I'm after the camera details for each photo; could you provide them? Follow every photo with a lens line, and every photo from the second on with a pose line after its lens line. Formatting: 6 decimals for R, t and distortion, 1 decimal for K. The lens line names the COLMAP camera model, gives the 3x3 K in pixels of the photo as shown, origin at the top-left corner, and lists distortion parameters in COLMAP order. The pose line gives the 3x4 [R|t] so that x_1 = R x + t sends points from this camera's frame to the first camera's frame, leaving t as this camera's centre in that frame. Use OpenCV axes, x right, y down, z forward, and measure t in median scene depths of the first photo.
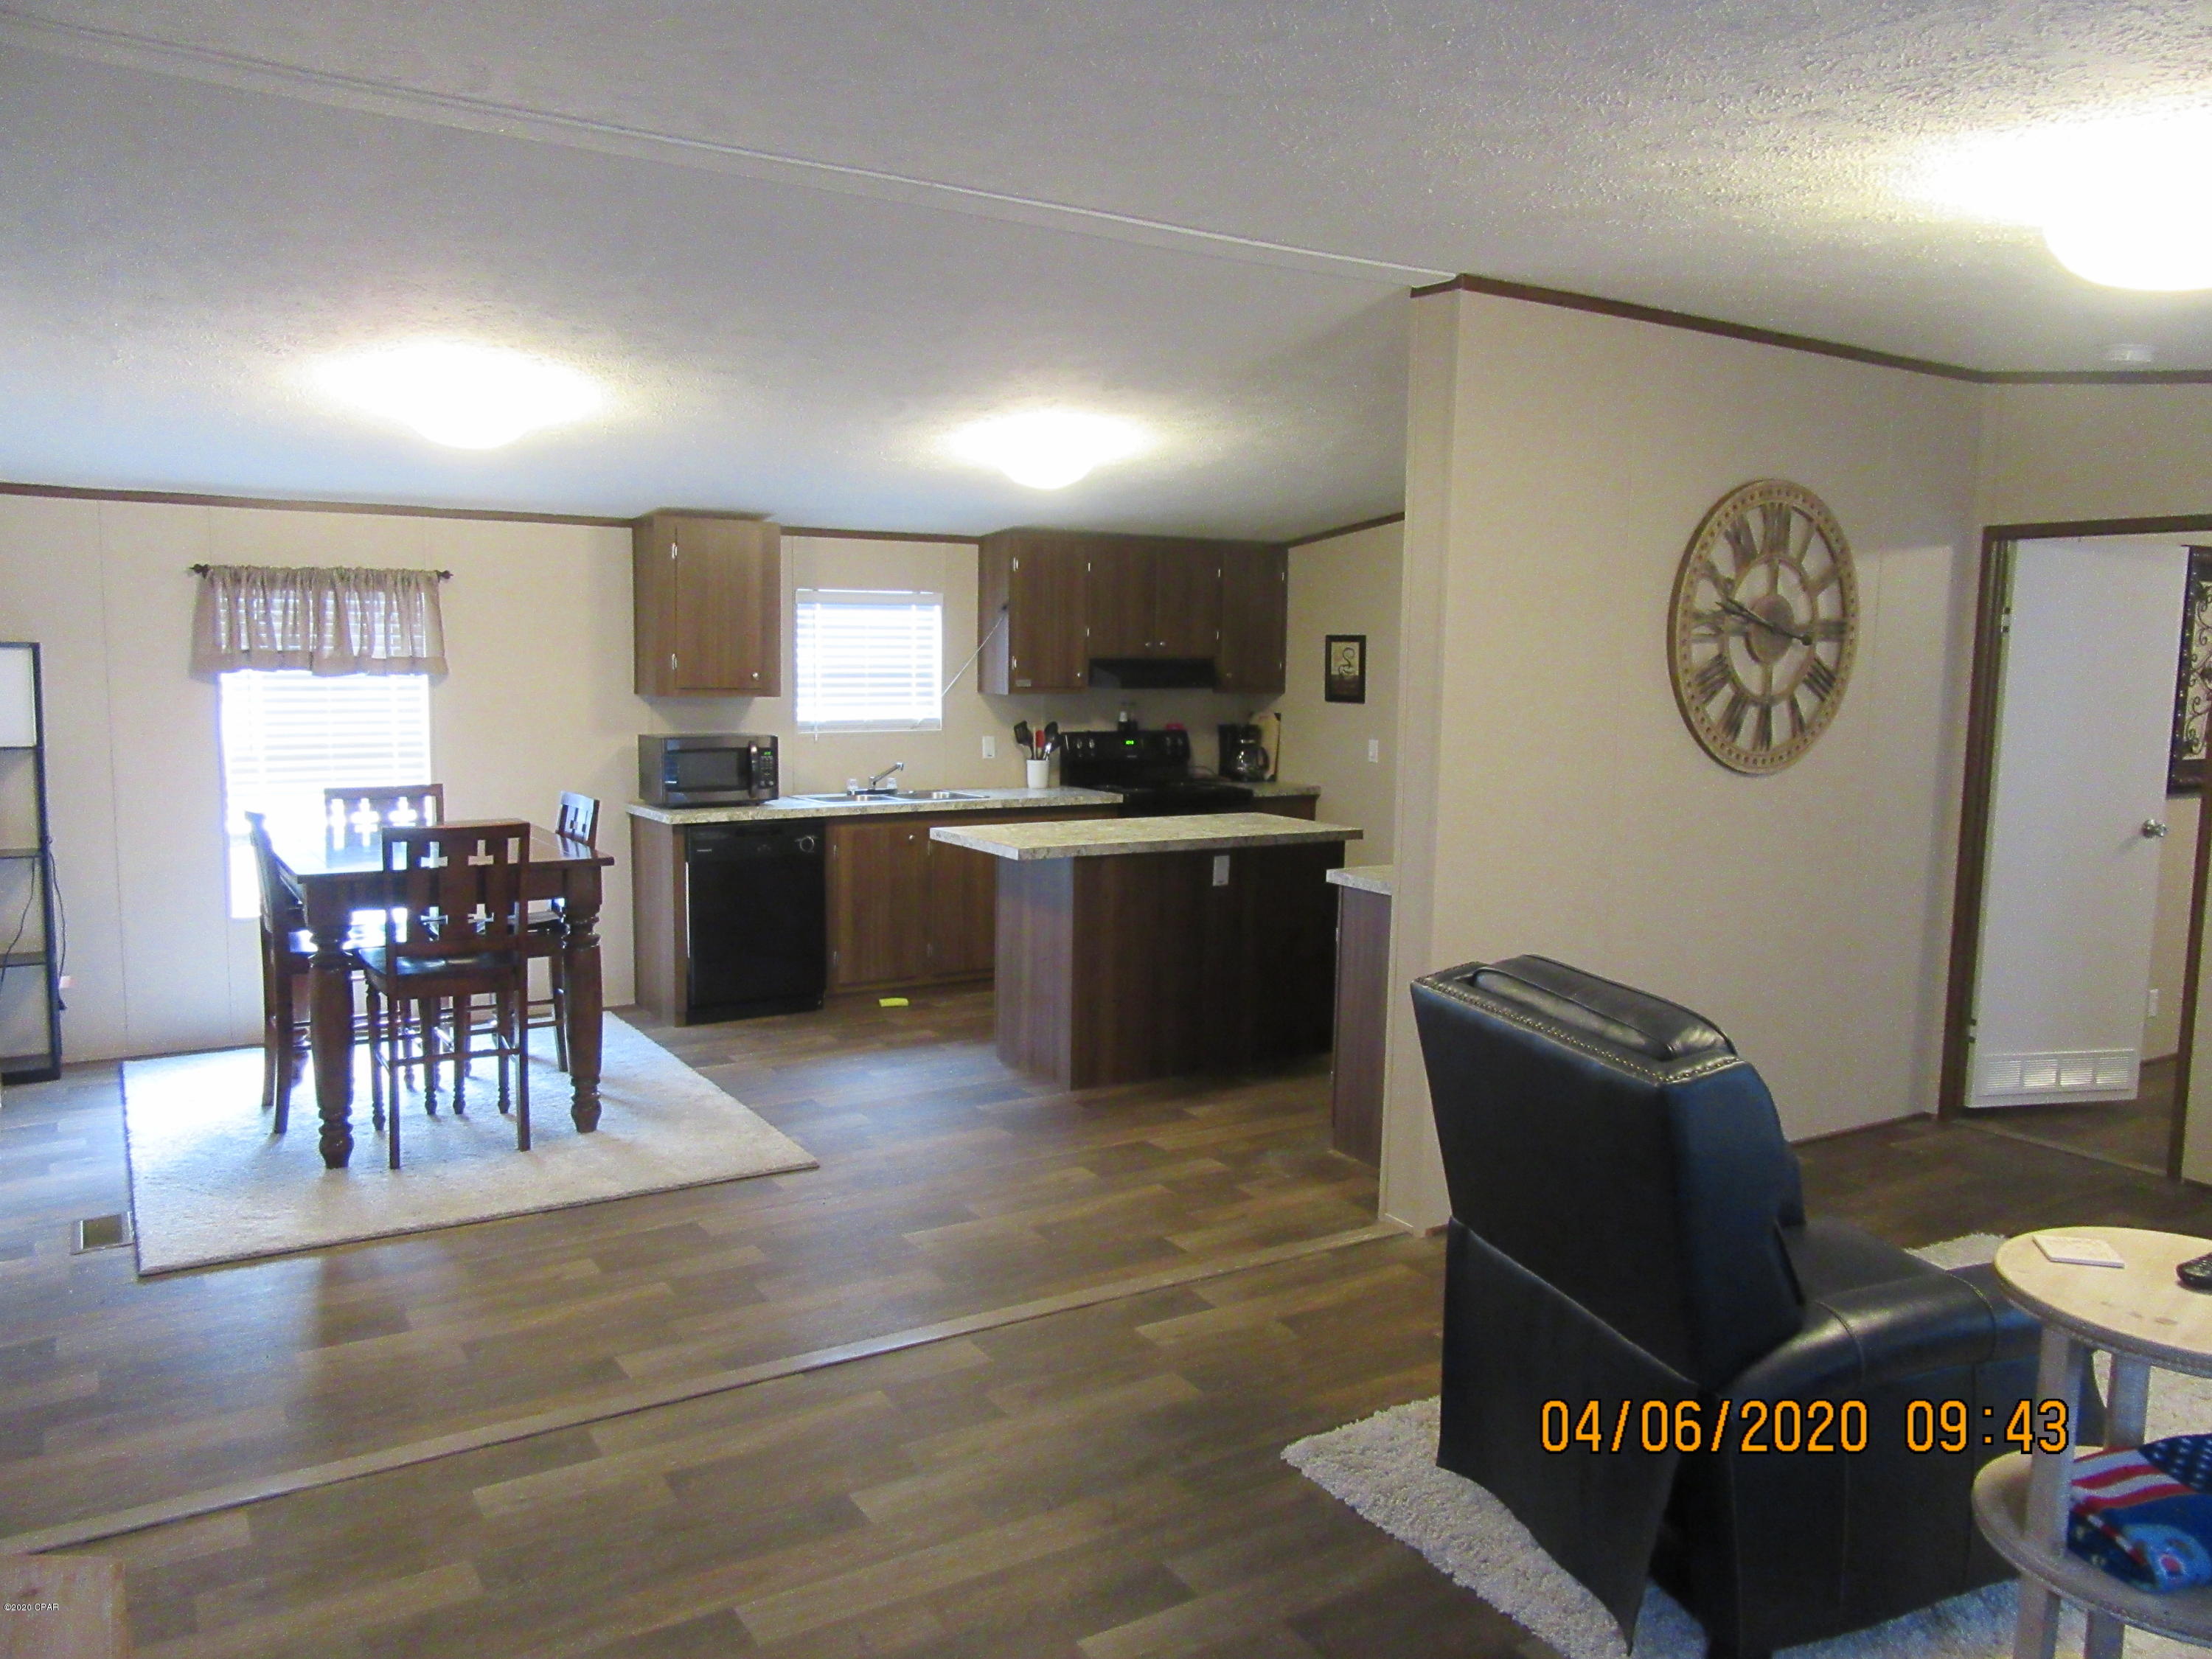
lens RADIAL K [[1649.6, 0, 1103.2], [0, 1649.6, 831.2], [0, 0, 1]] dist [-0.005669, -0.001717]
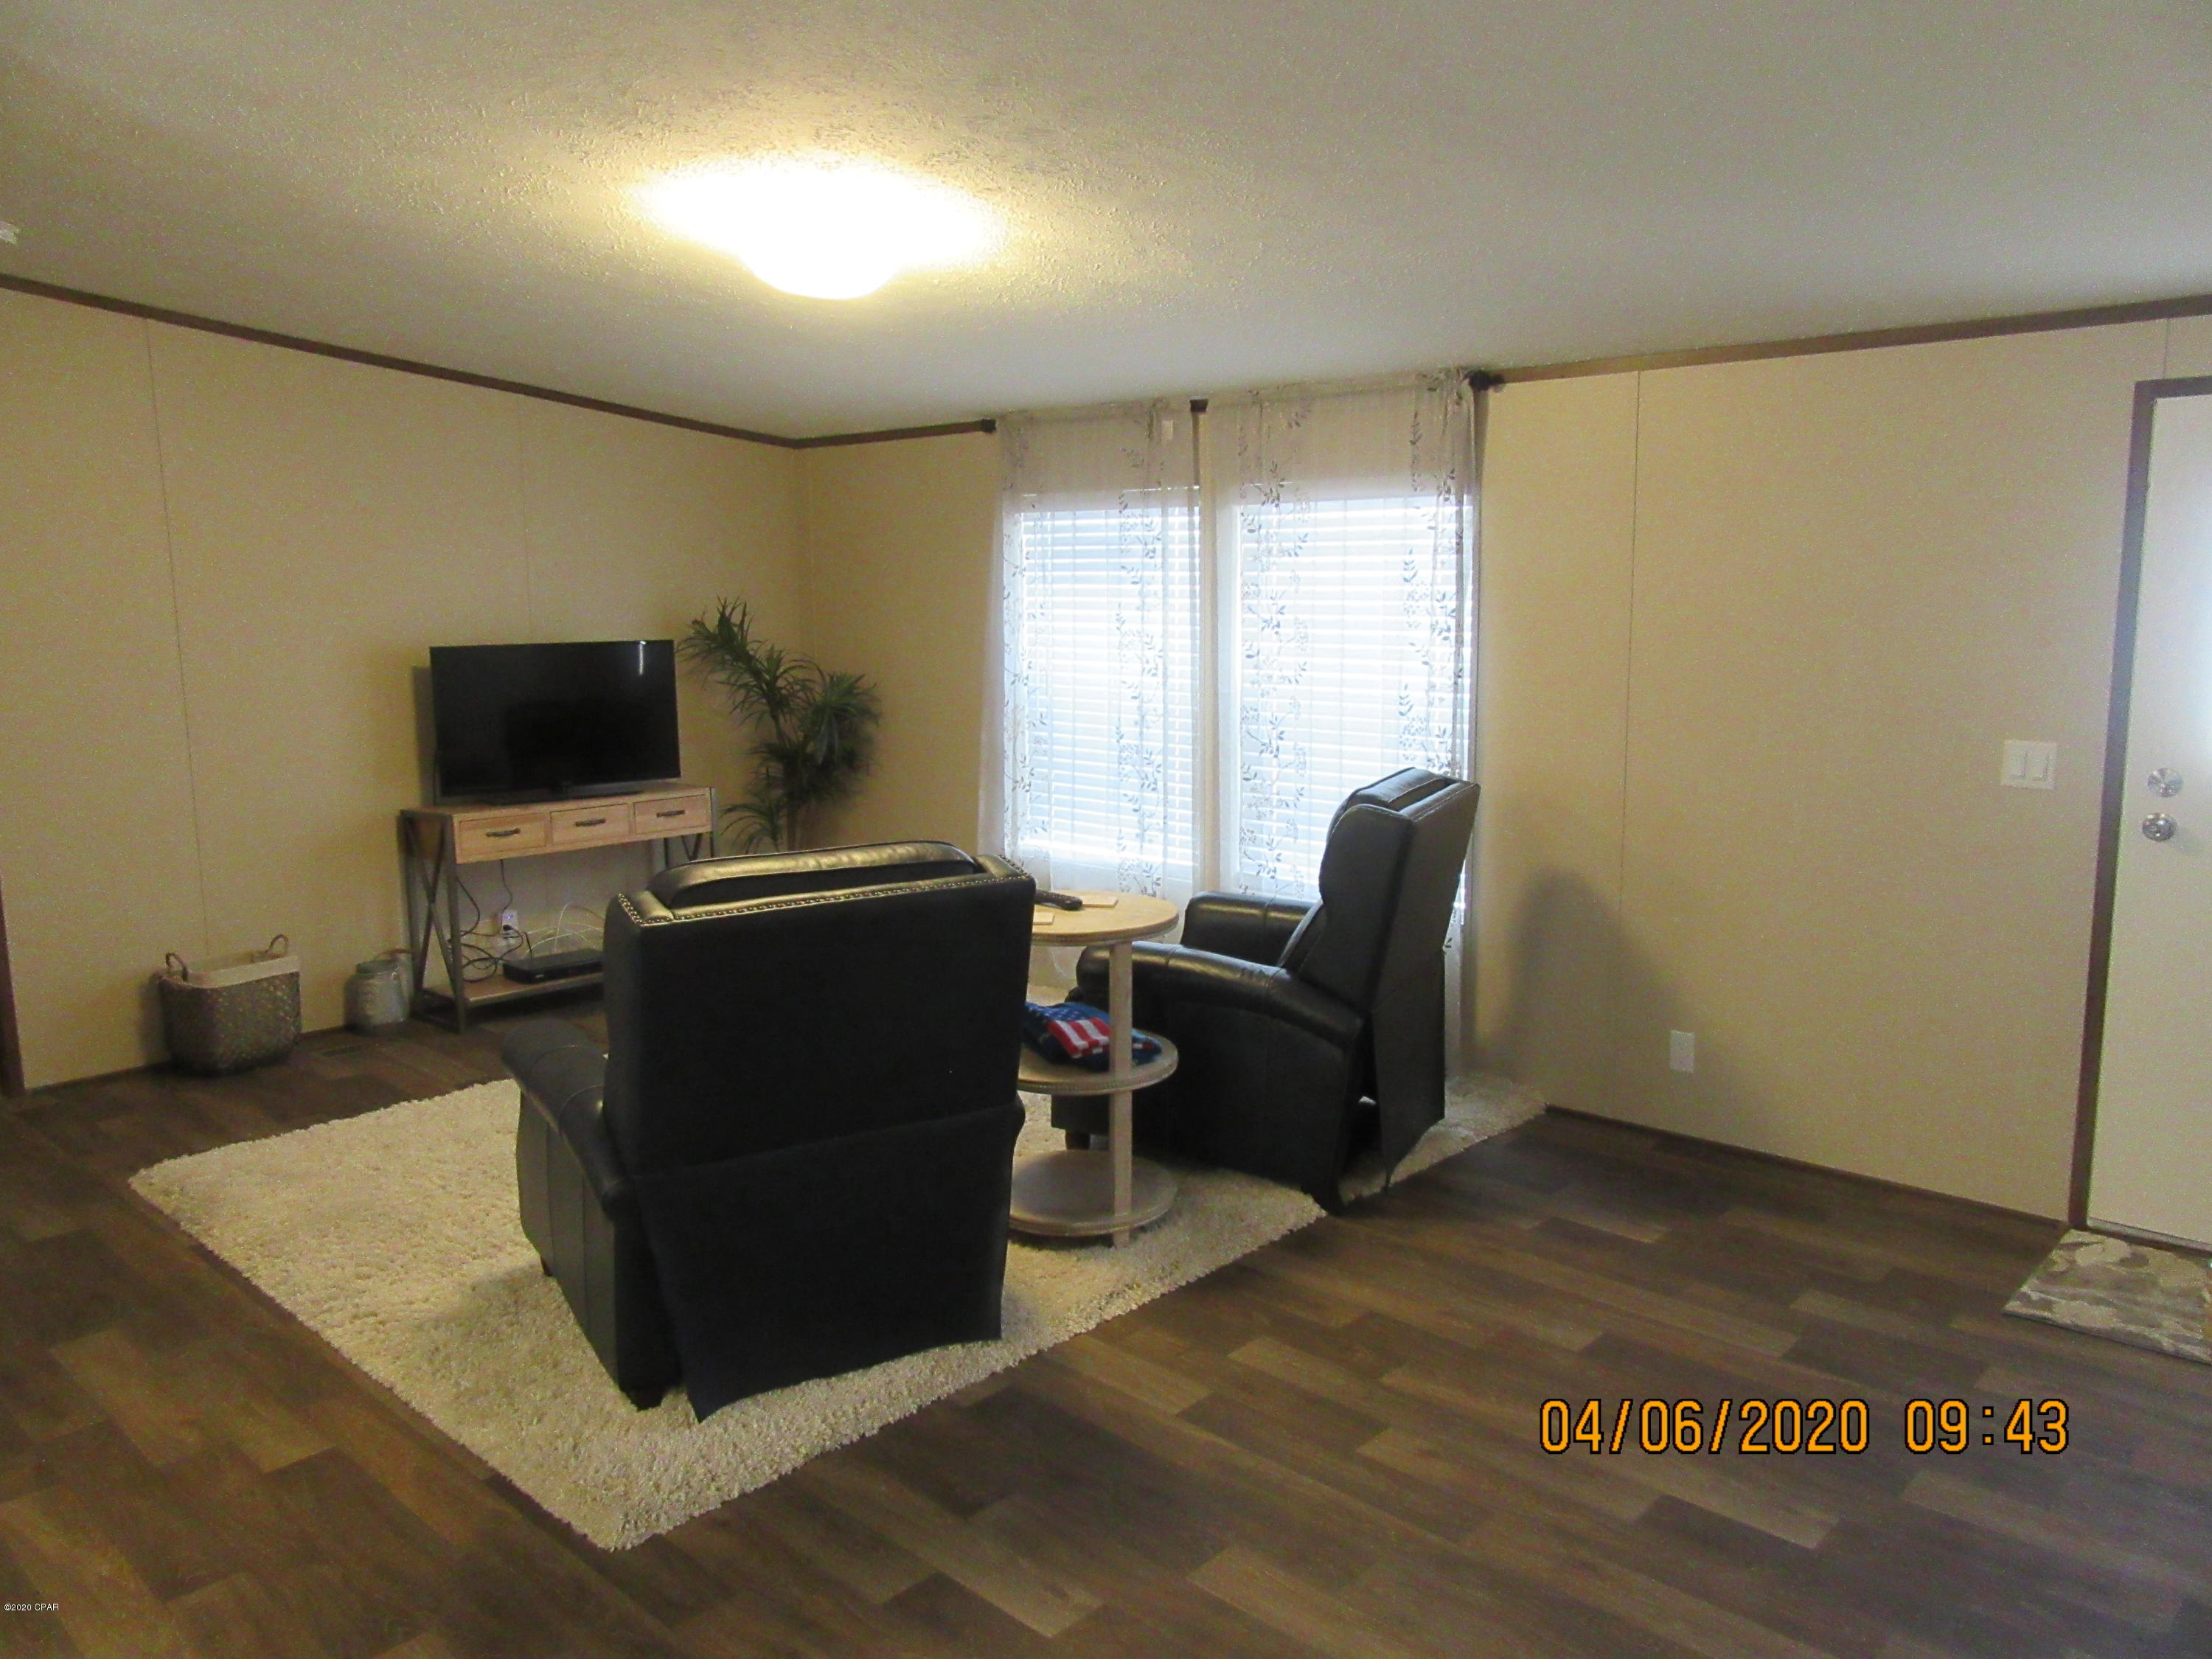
lens RADIAL K [[1649.6, 0, 1103.2], [0, 1649.6, 831.2], [0, 0, 1]] dist [-0.005669, -0.001717]
pose [[-0.262215, -0.165159, 0.950771, -0.406105], [0.114261, 0.973001, 0.200533, -0.061764], [-0.958221, 0.161219, -0.236264, 0.556272]]
